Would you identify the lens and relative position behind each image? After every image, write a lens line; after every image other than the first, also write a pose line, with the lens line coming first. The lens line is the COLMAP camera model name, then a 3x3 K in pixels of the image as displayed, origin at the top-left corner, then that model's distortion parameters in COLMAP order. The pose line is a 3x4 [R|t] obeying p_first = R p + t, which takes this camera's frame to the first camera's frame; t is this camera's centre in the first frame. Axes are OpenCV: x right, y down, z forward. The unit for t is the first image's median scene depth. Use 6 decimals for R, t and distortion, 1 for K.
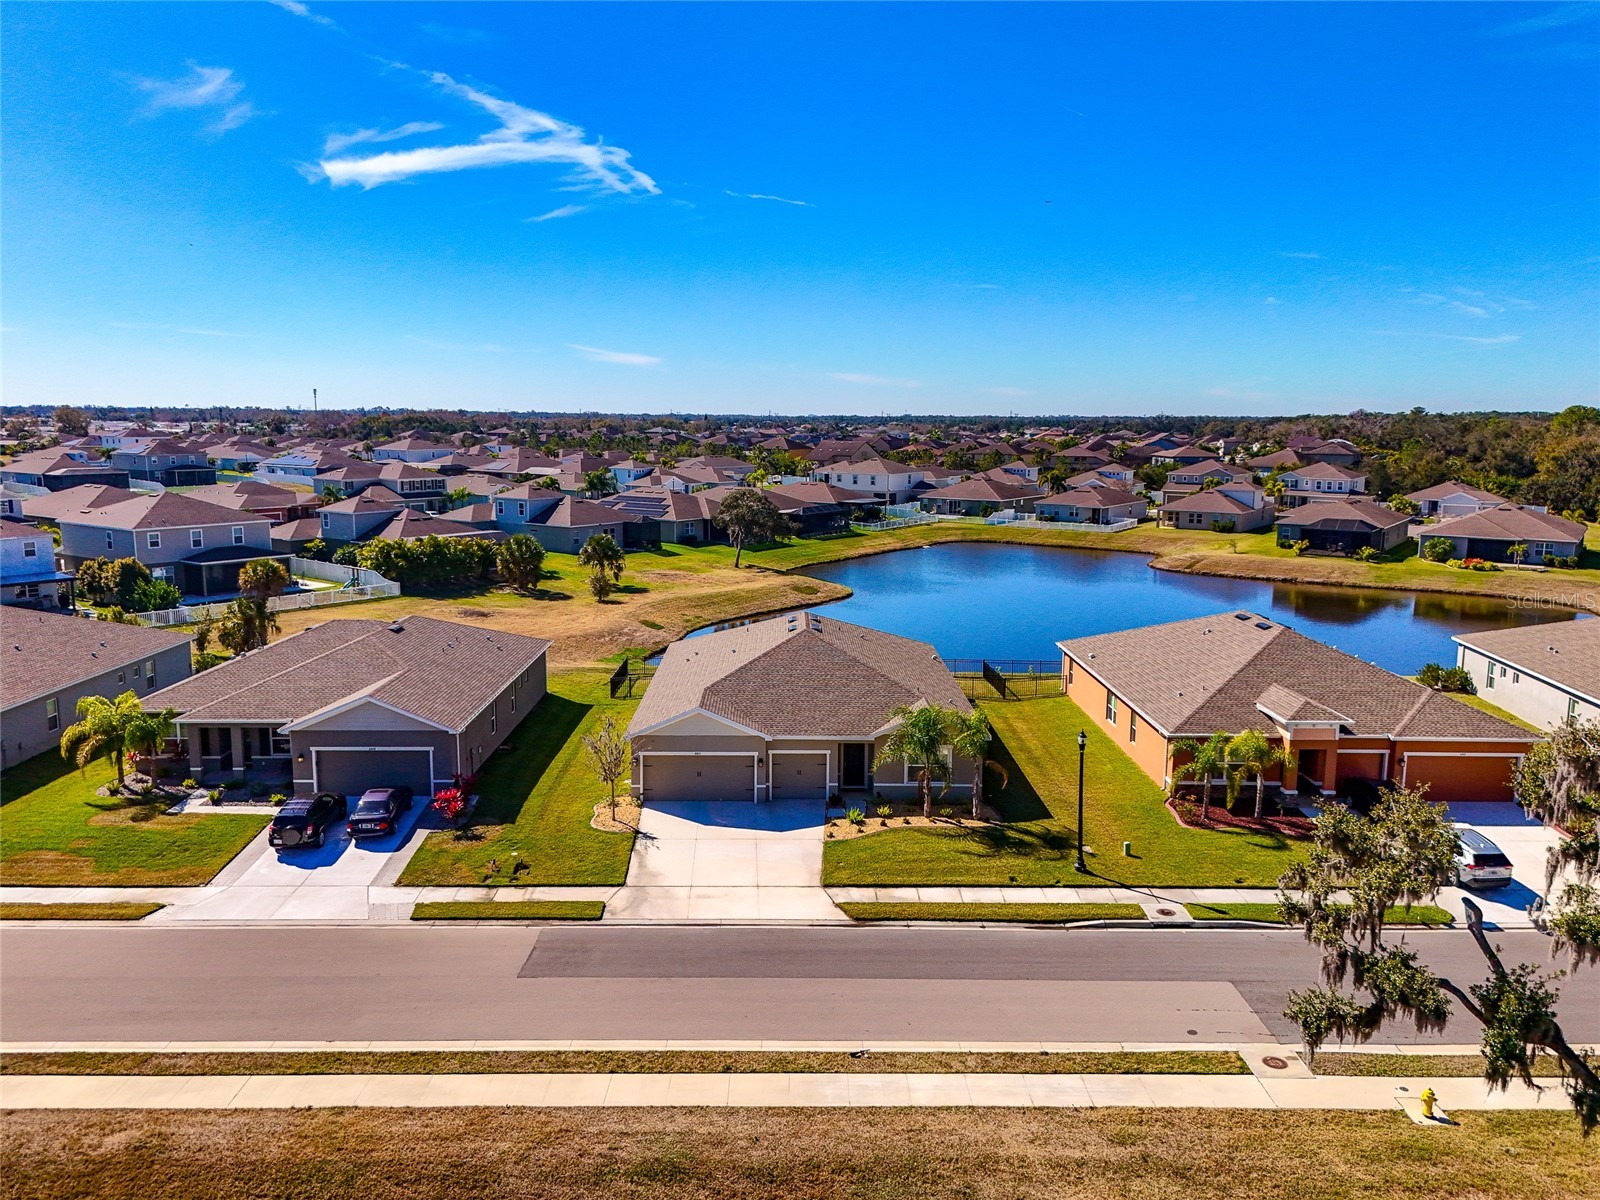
lens RADIAL K [[1198.1, 0, 800.0], [0, 1198.1, 600.0], [0, 0, 1]] dist [0.087484, -0.113131]
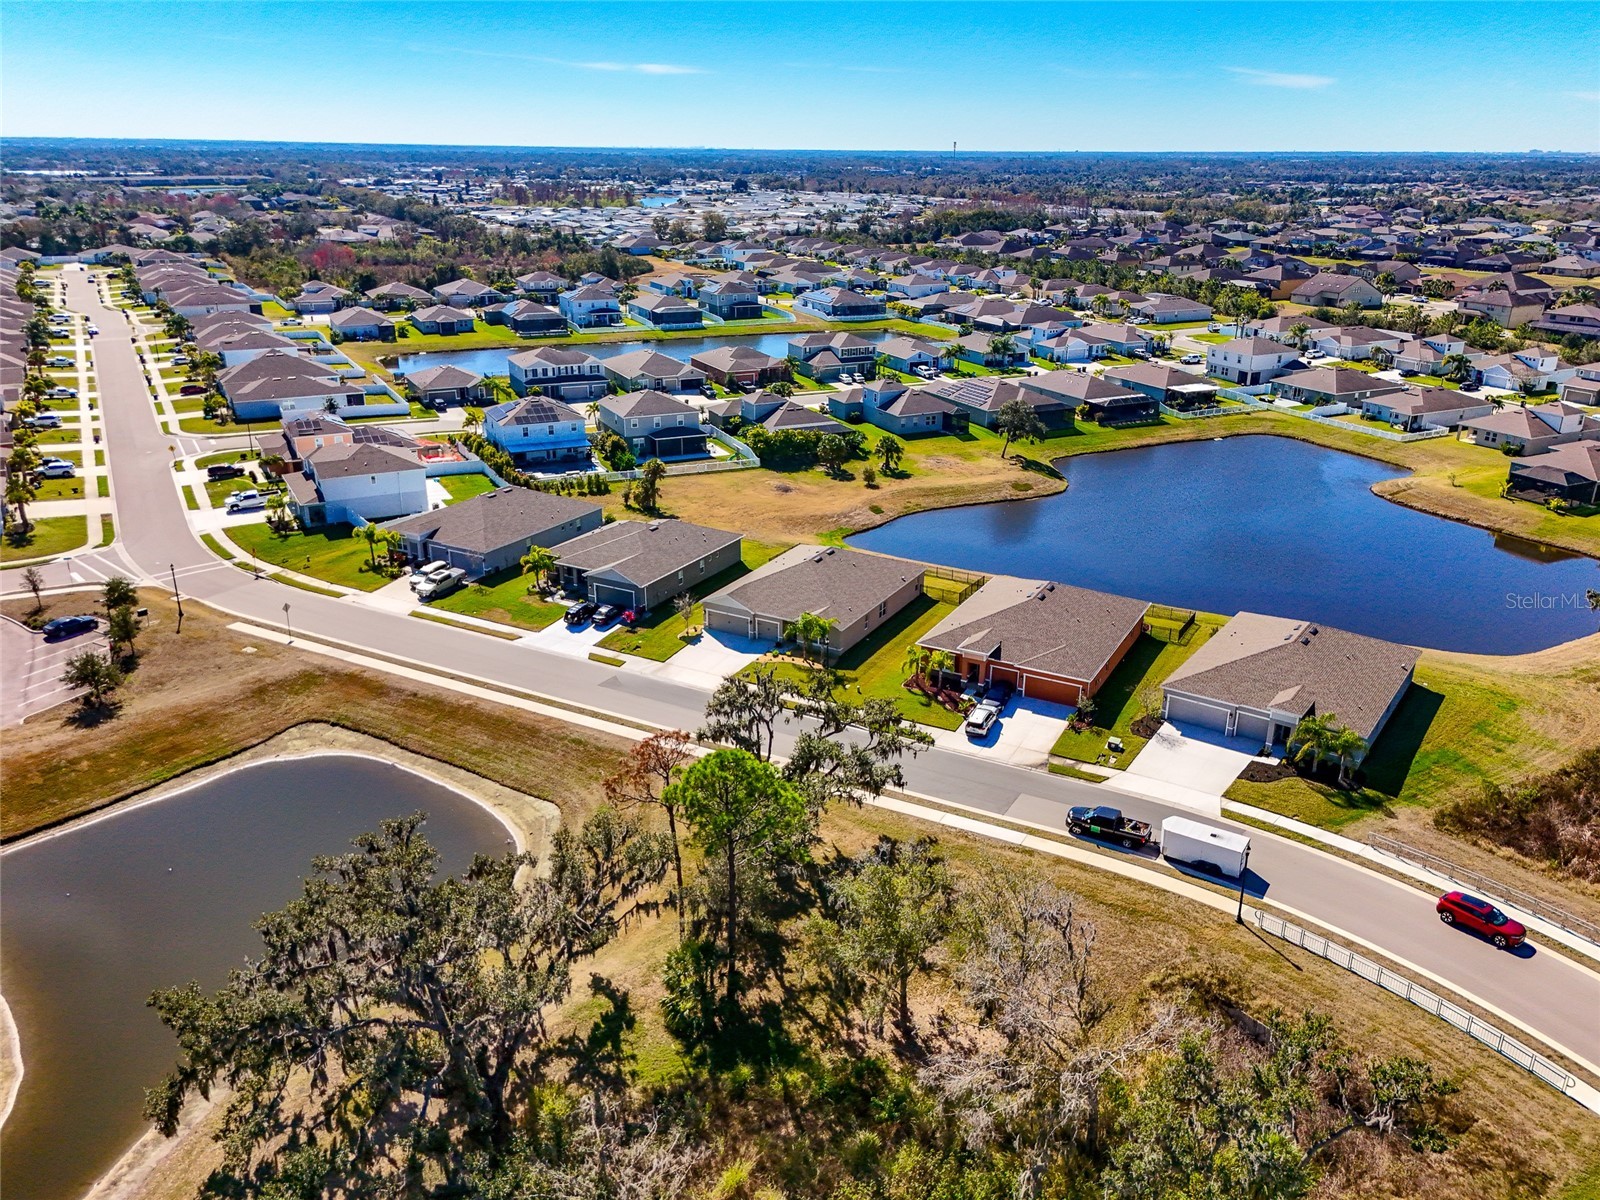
lens RADIAL K [[1198.1, 0, 800.0], [0, 1198.1, 600.0], [0, 0, 1]] dist [0.087484, -0.113131]
pose [[0.872039, 0.170855, -0.458647, 1.055386], [-0.075057, 0.972690, 0.219637, -0.400194], [0.483647, -0.157108, 0.861047, -0.876406]]
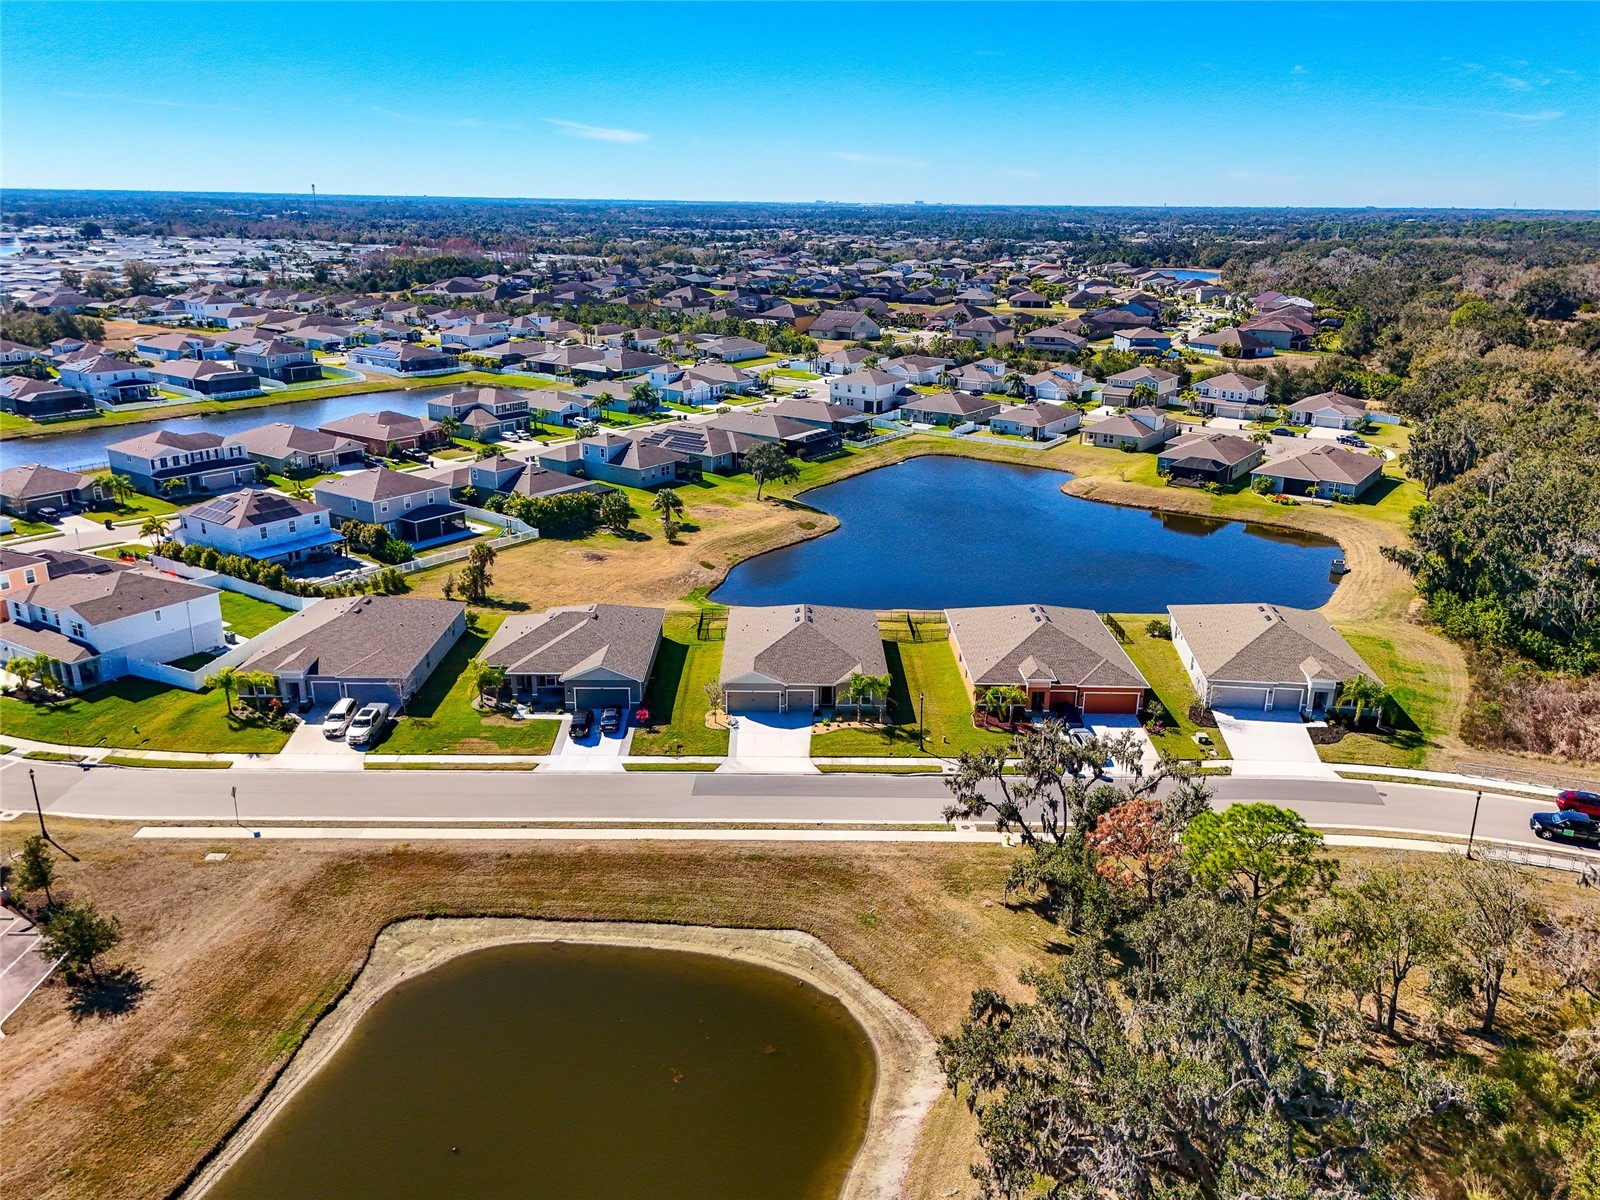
lens RADIAL K [[1198.1, 0, 800.0], [0, 1198.1, 600.0], [0, 0, 1]] dist [0.087484, -0.113131]
pose [[0.999976, 0.005515, -0.004309, 0.006507], [-0.004714, 0.985813, 0.167780, -0.381027], [0.005174, -0.167756, 0.985815, -1.047185]]
